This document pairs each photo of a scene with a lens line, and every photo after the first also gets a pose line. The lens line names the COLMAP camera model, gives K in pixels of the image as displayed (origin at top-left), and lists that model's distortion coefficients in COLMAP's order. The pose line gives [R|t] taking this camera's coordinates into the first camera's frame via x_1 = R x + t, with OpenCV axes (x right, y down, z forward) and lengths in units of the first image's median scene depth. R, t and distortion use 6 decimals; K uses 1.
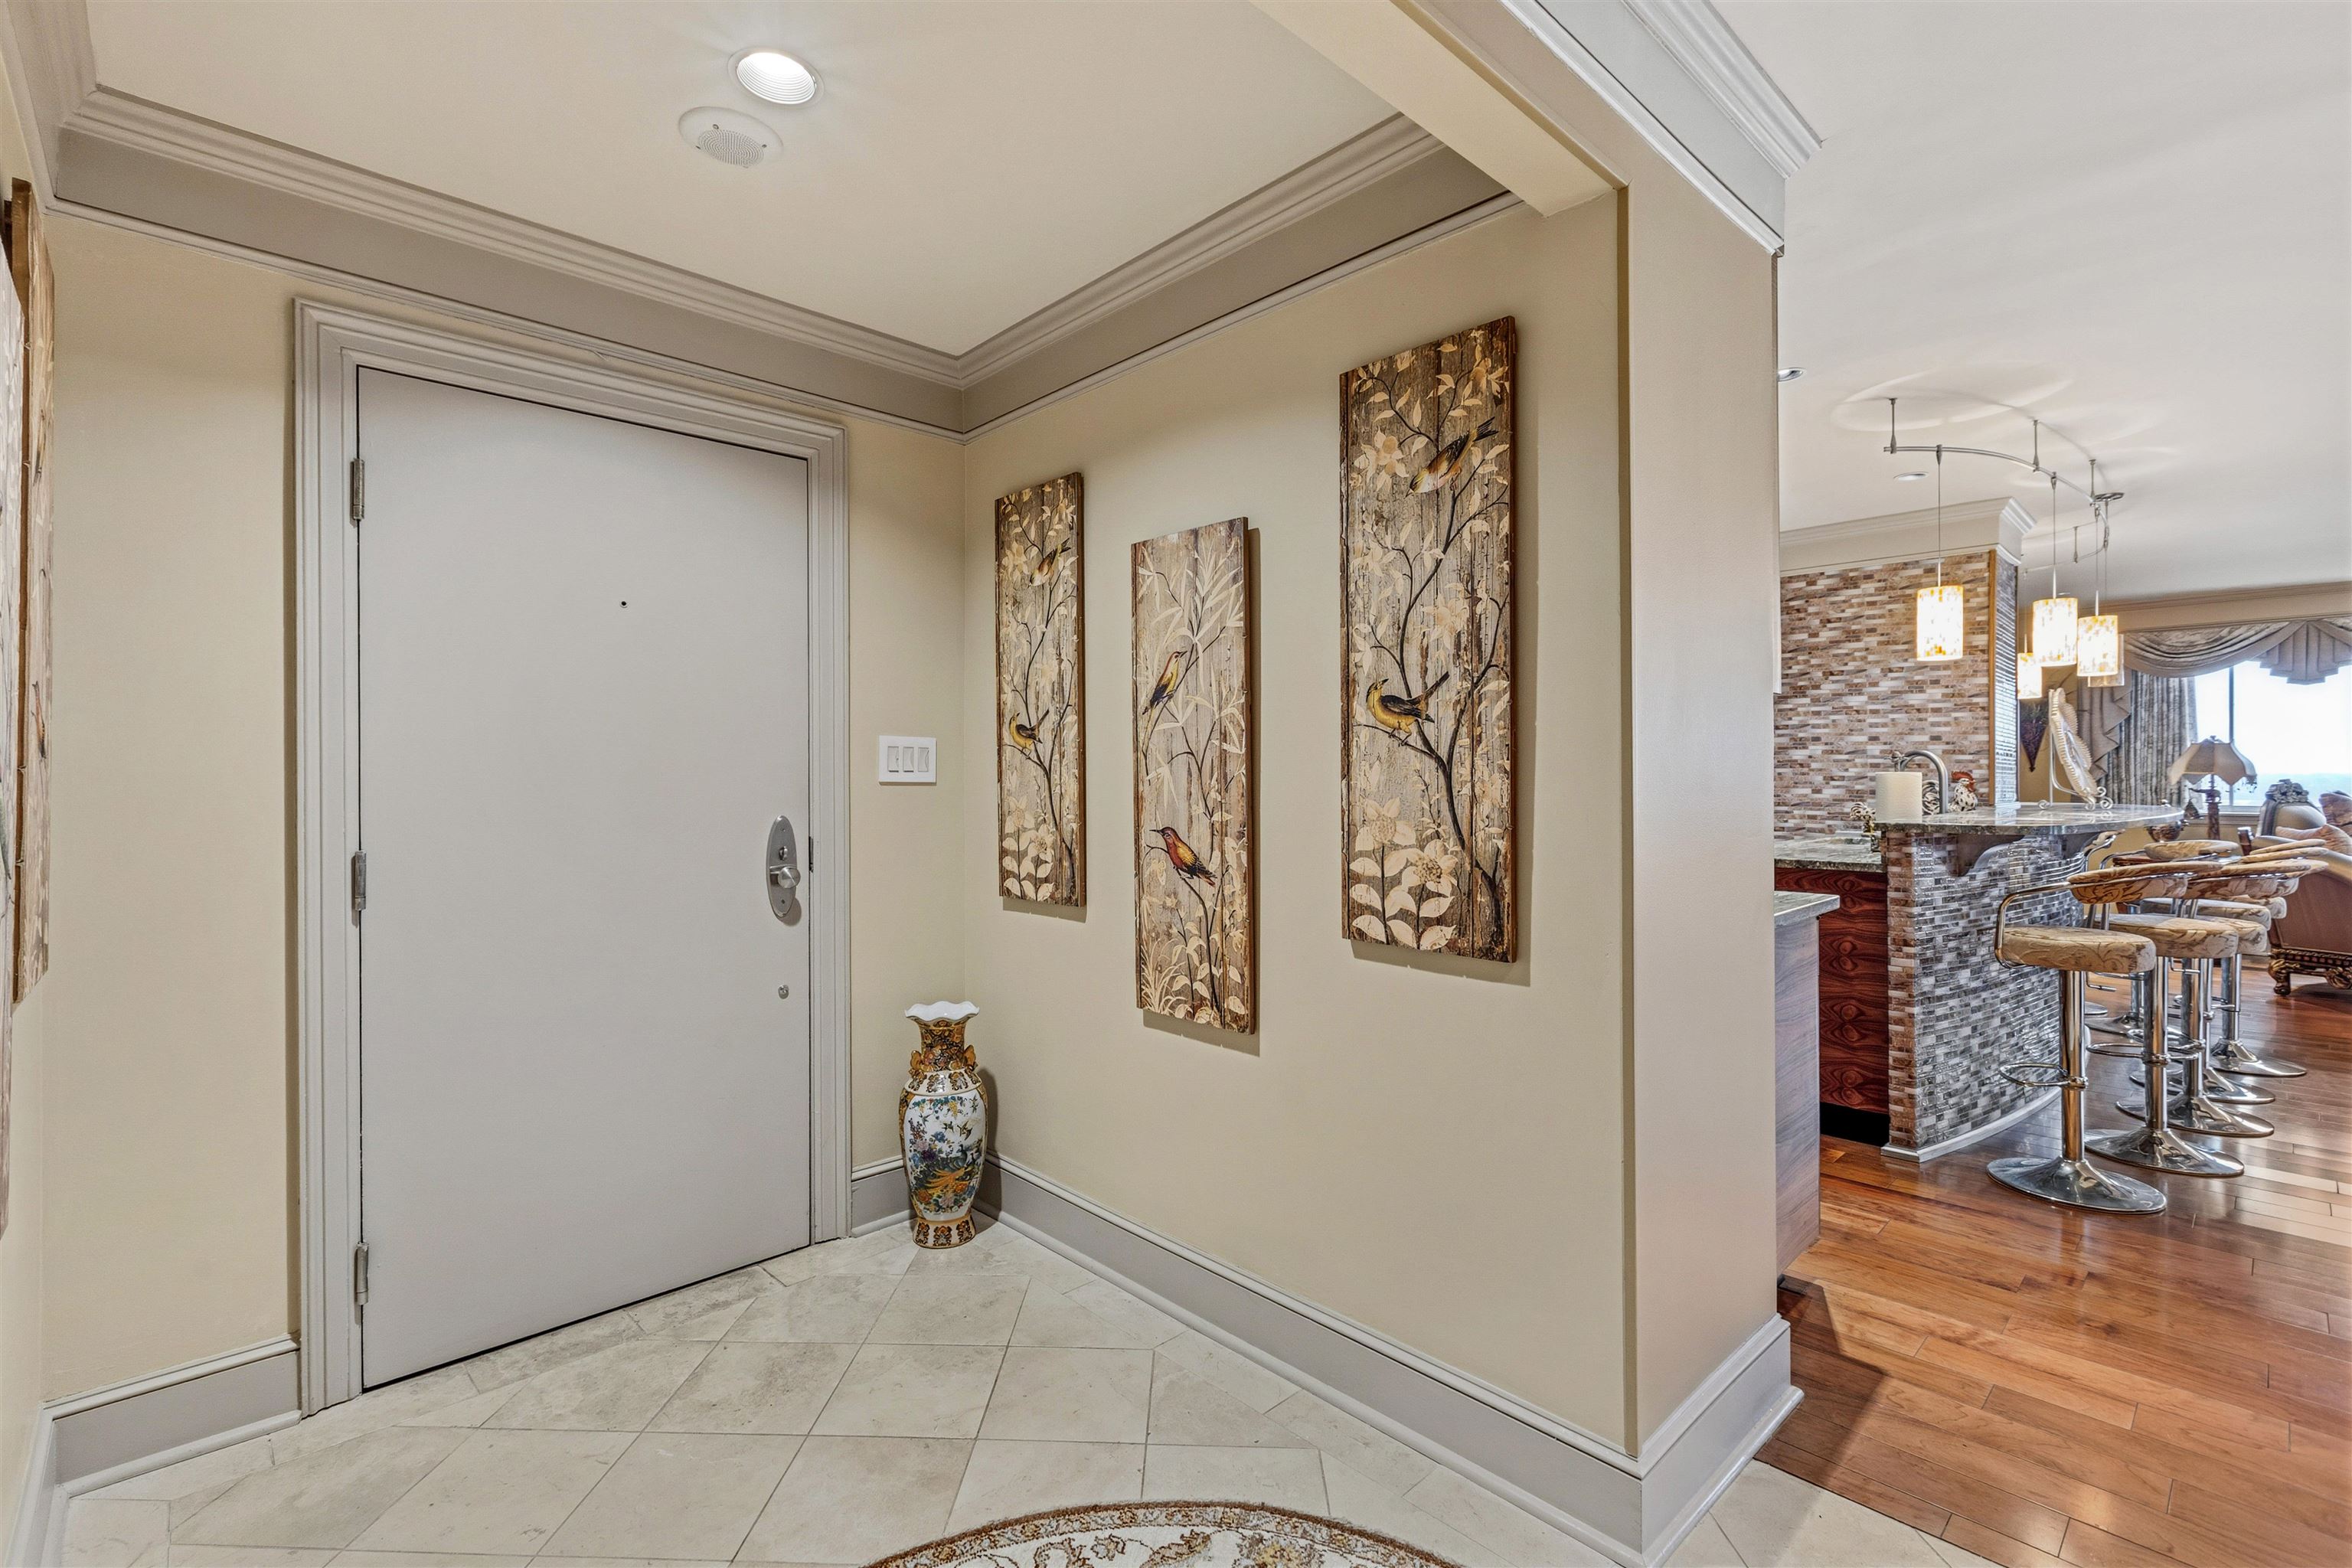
lens RADIAL K [[1053.8, 0, 1165.5], [0, 1053.8, 772.6], [0, 0, 1]] dist [0.002976, -0.001345]
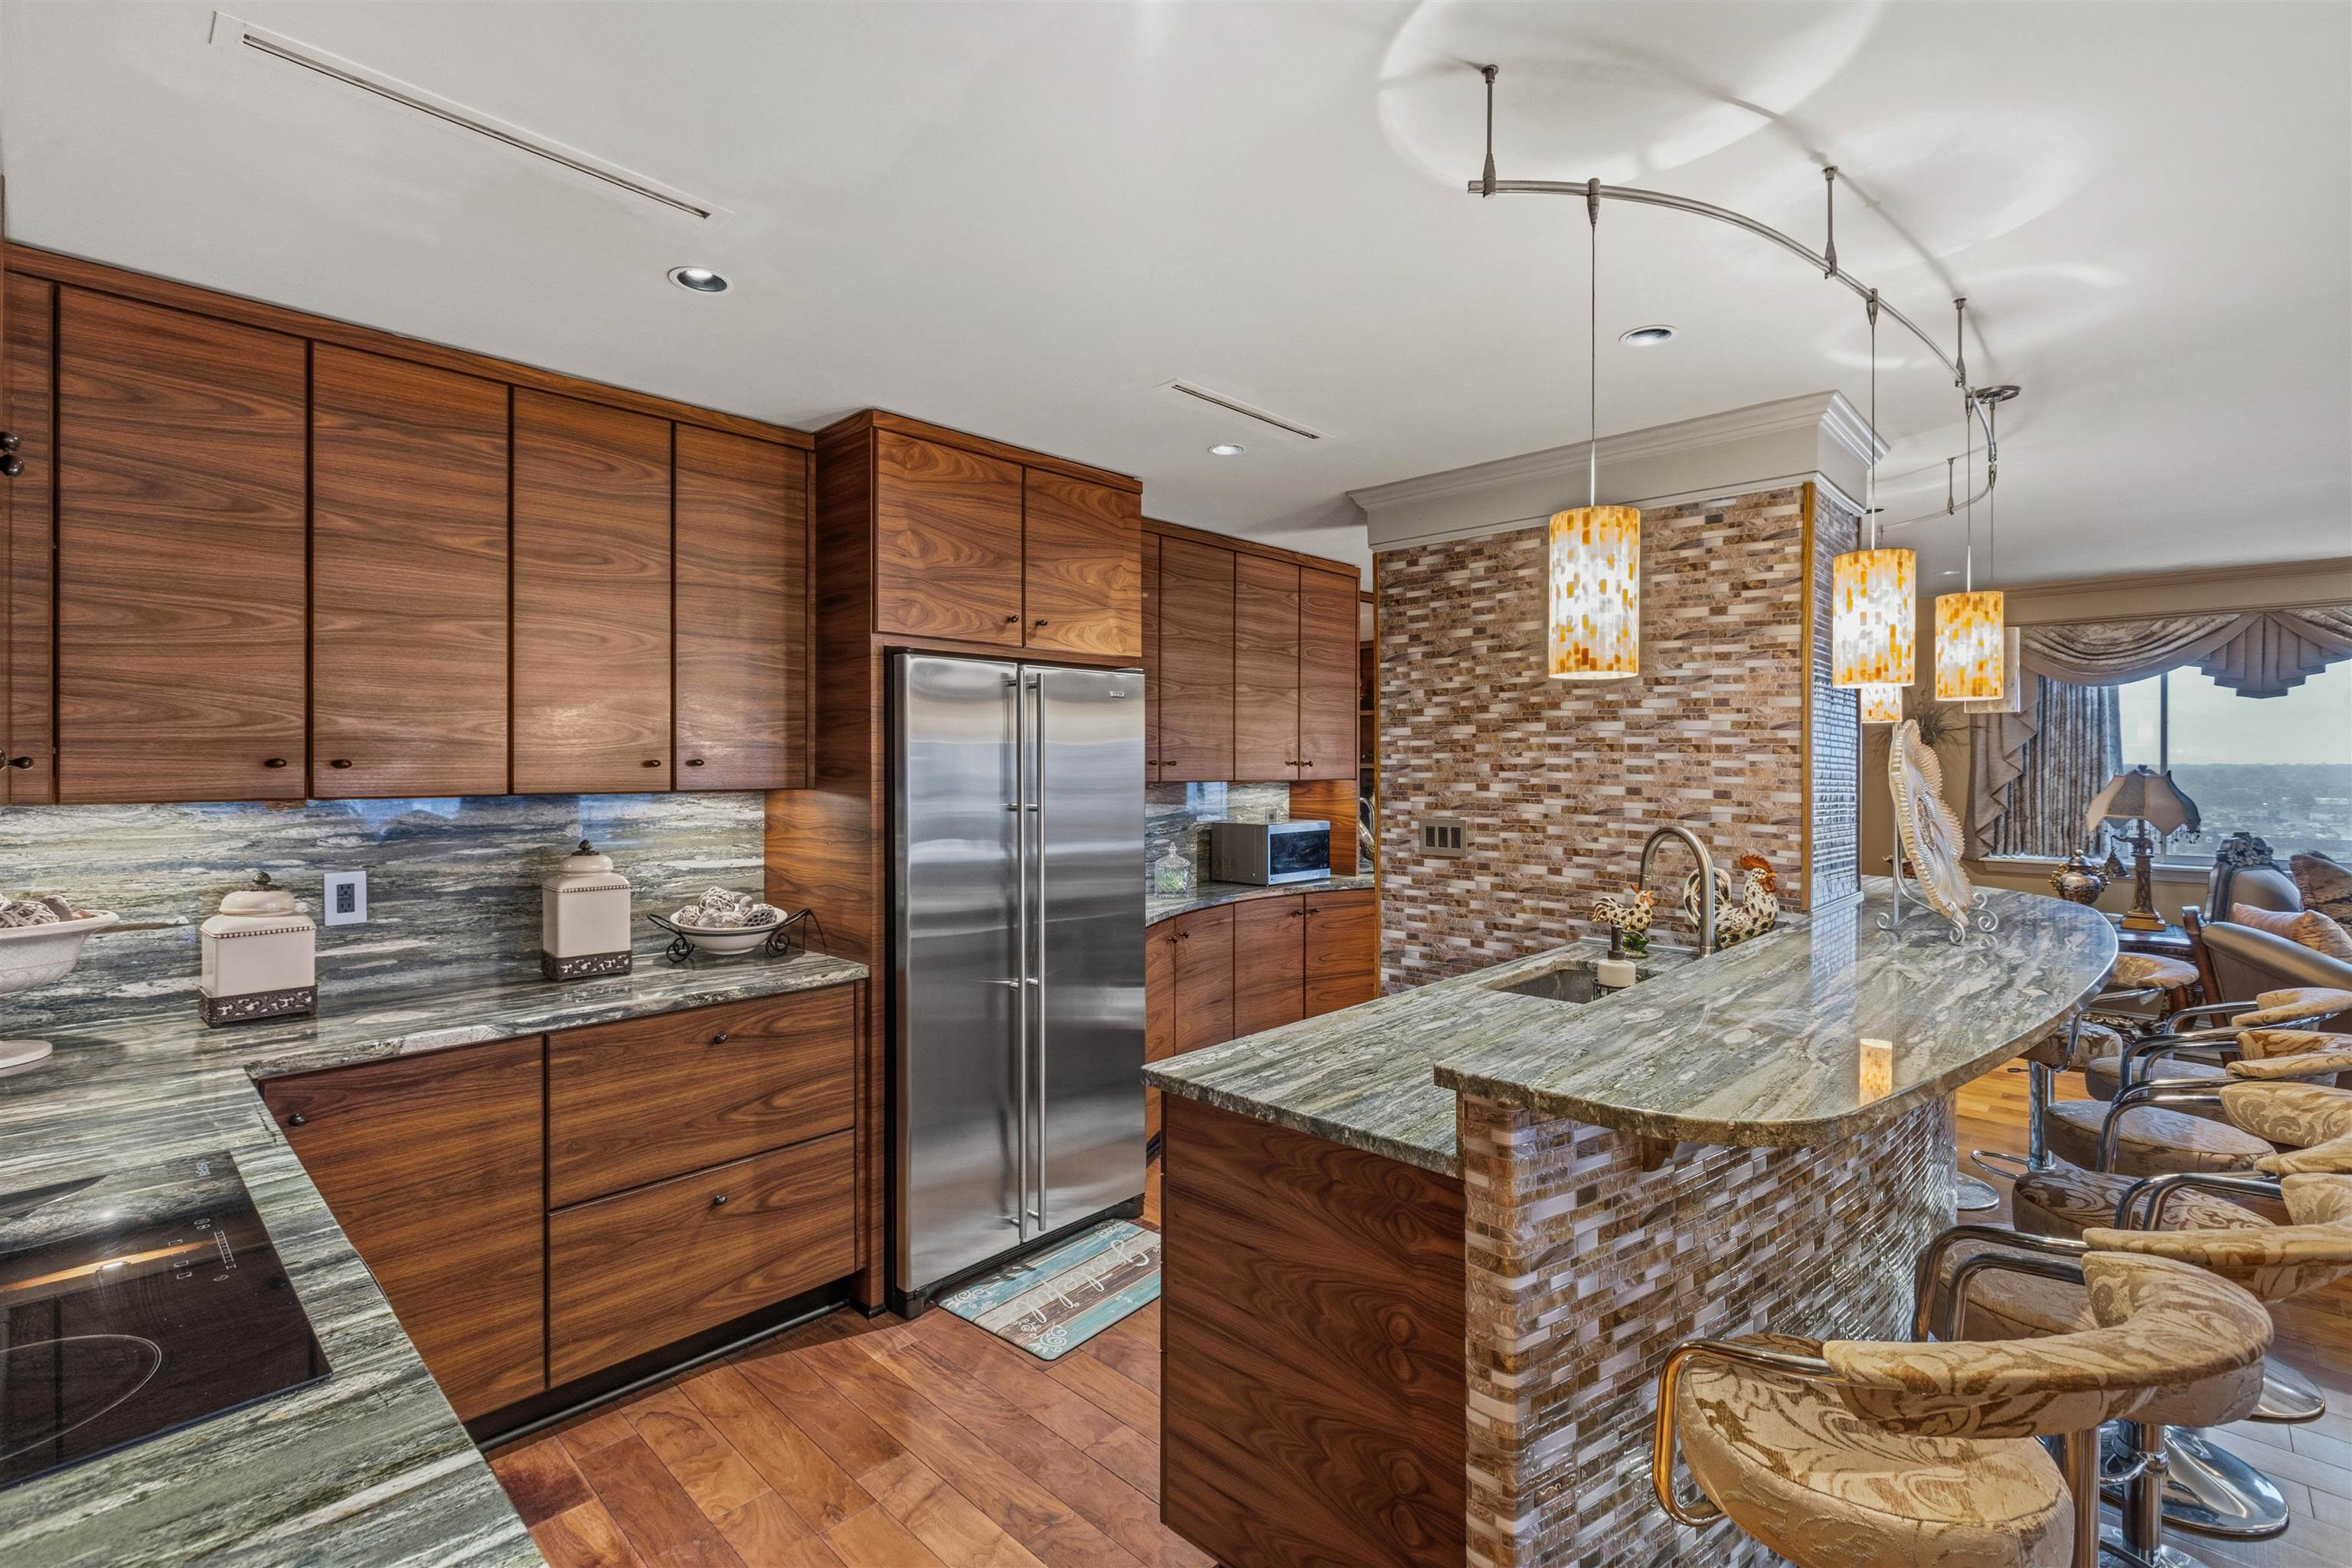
lens RADIAL K [[1053.8, 0, 1167.4], [0, 1053.8, 755.2], [0, 0, 1]] dist [0.002976, -0.001345]
pose [[0.998844, 0.004615, 0.047844, 0.365898], [-0.004497, 0.999987, -0.002570, -0.050307], [-0.047855, 0.002352, 0.998852, 0.392282]]
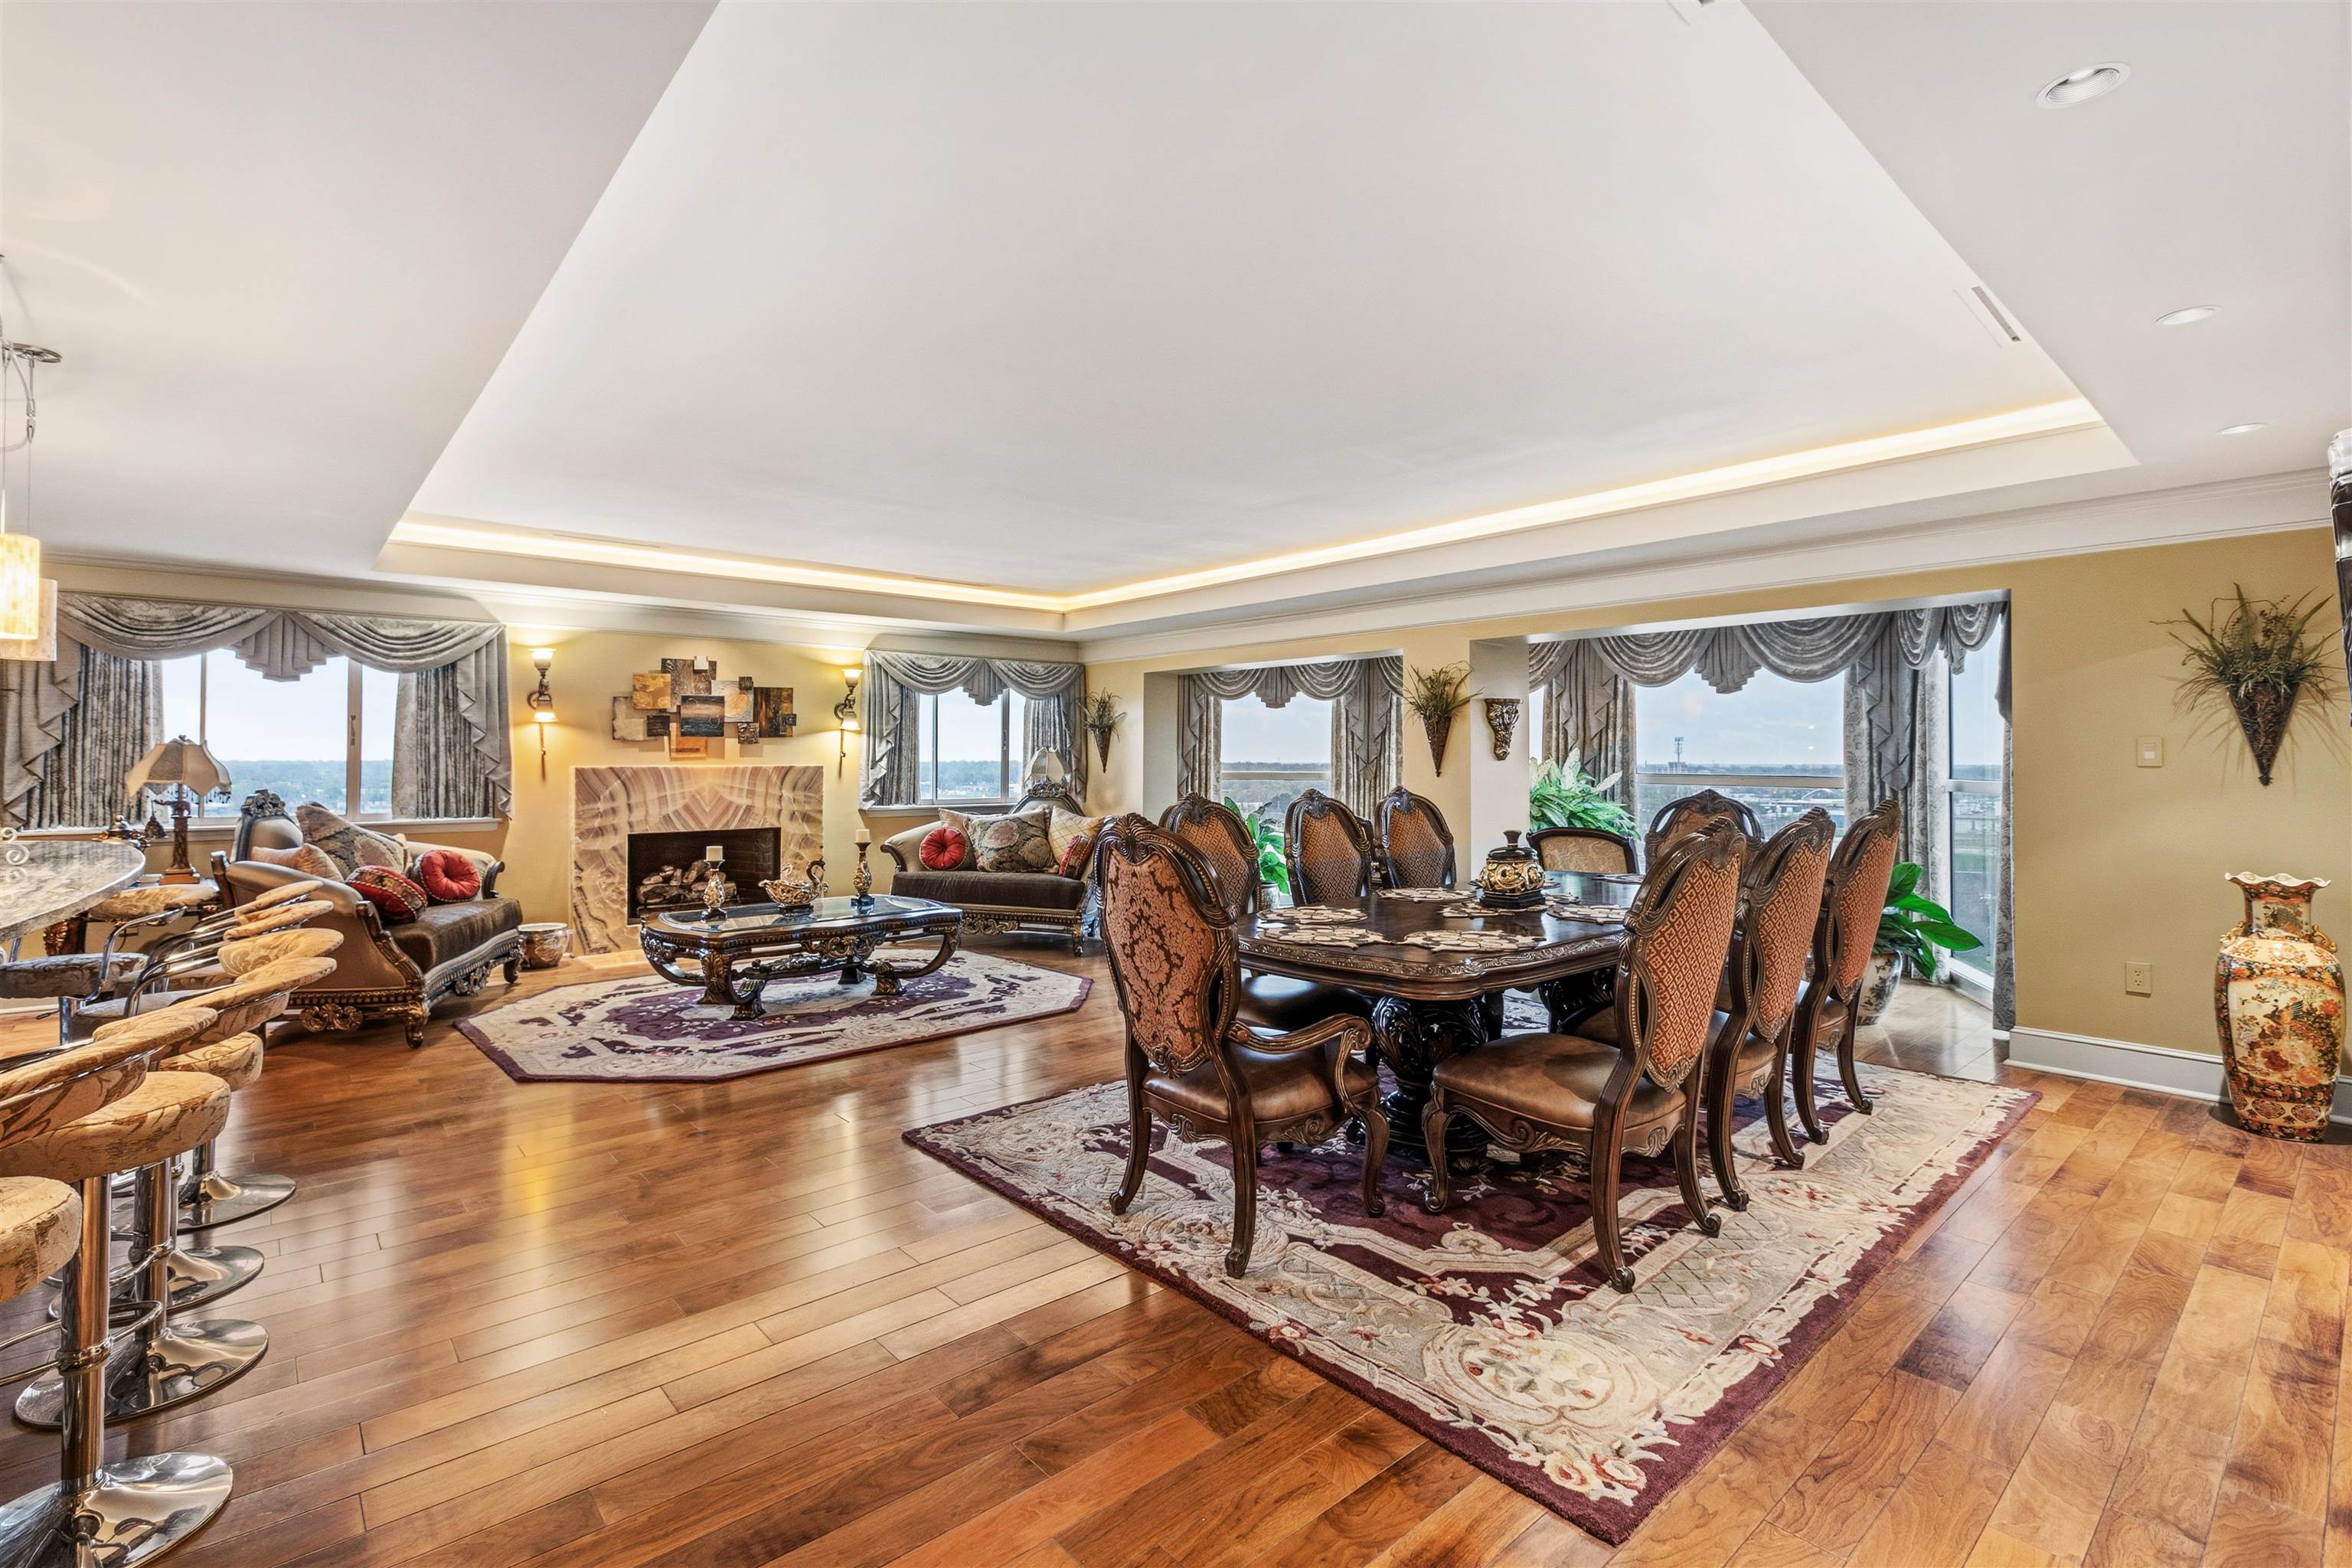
lens RADIAL K [[1053.8, 0, 1138.1], [0, 1053.8, 749.3], [0, 0, 1]] dist [0.002976, -0.001345]
pose [[0.048008, 0.013440, 0.998757, 0.286280], [-0.007391, 0.999887, -0.013100, -0.025330], [-0.998820, -0.006753, 0.048102, 0.298730]]
